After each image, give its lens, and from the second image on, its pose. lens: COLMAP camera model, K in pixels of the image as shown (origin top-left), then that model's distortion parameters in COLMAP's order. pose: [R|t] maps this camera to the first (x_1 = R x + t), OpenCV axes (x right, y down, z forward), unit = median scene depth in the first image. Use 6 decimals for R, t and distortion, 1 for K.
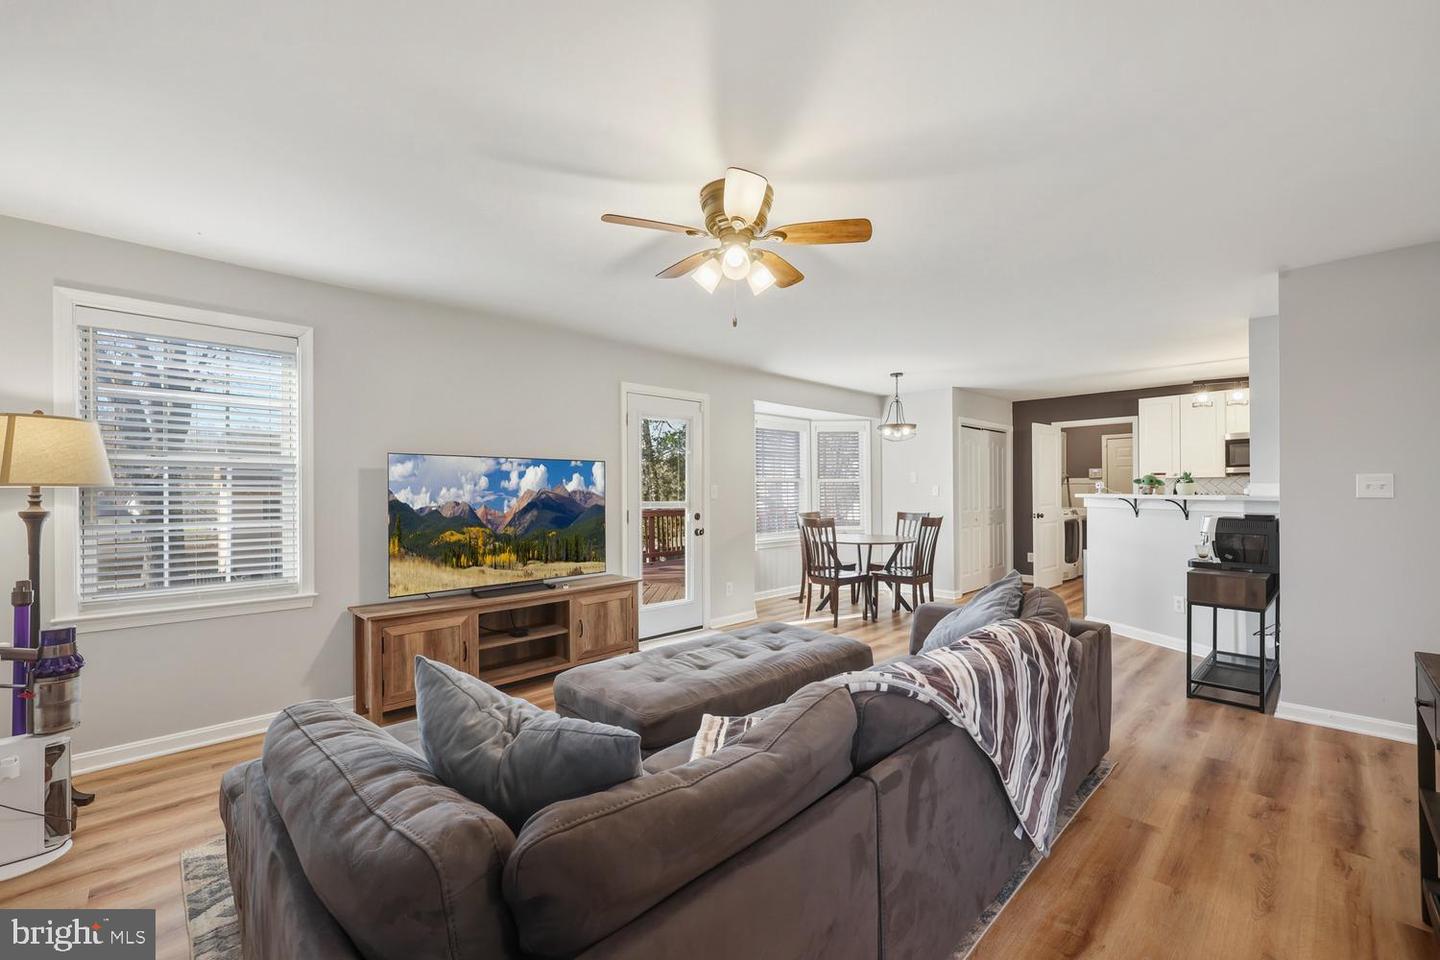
lens RADIAL K [[591.0, 0, 721.9], [0, 591.0, 490.2], [0, 0, 1]] dist [-0.001519, 0.000388]
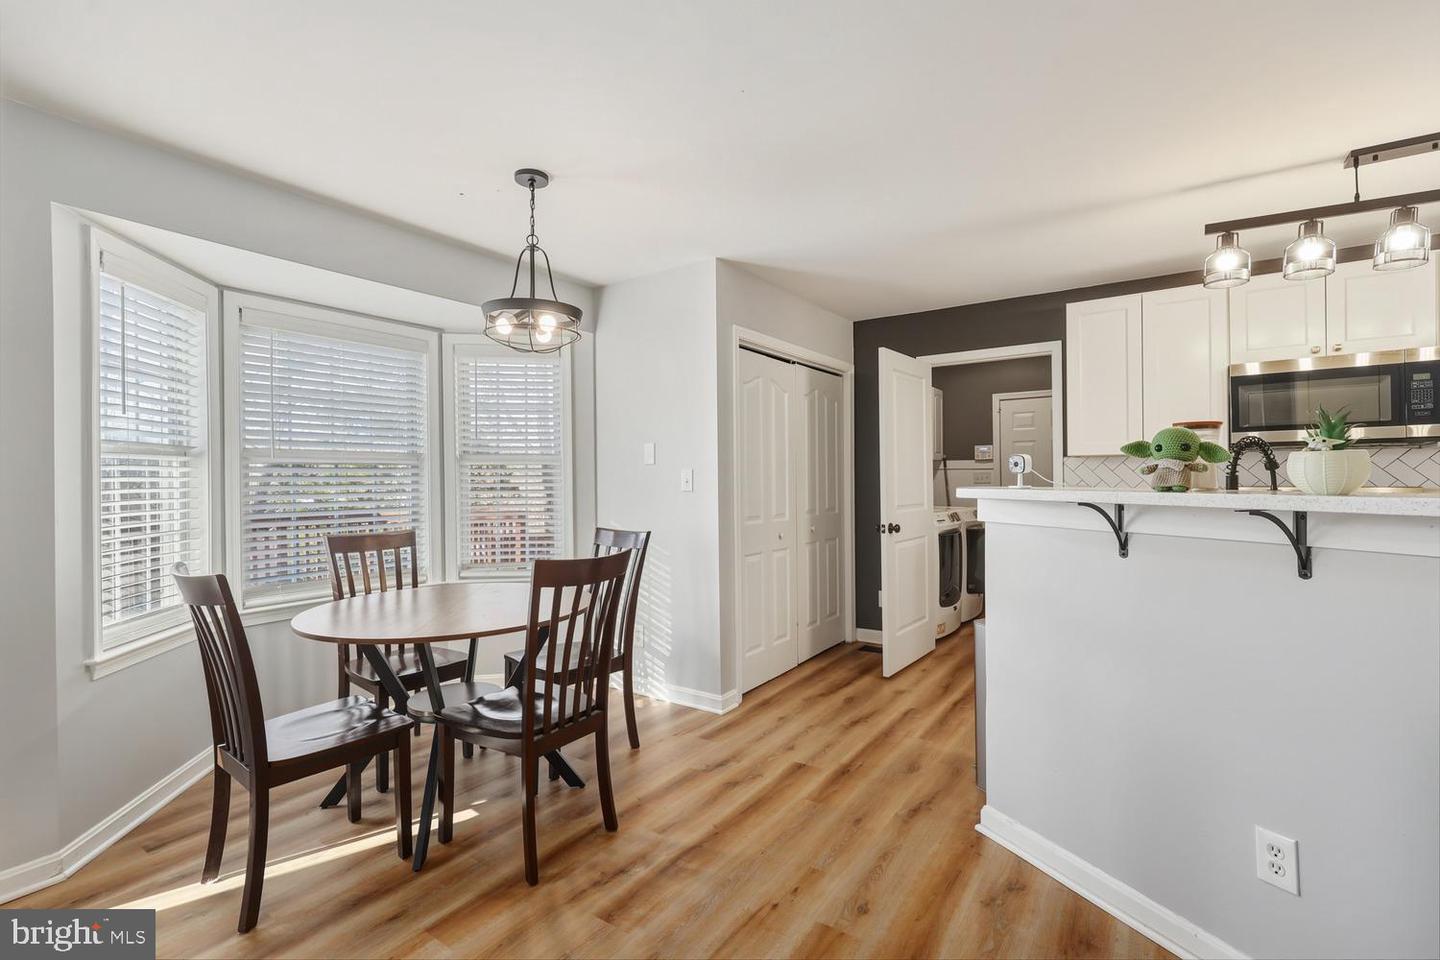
lens RADIAL K [[654.3, 0, 722.3], [0, 654.3, 480.3], [0, 0, 1]] dist [-0.002921, -0.000146]
pose [[0.980269, -0.004867, 0.197607, 0.277703], [0.004762, 0.999988, 0.001010, 0.000082], [-0.197610, -0.000049, 0.980281, 0.467615]]
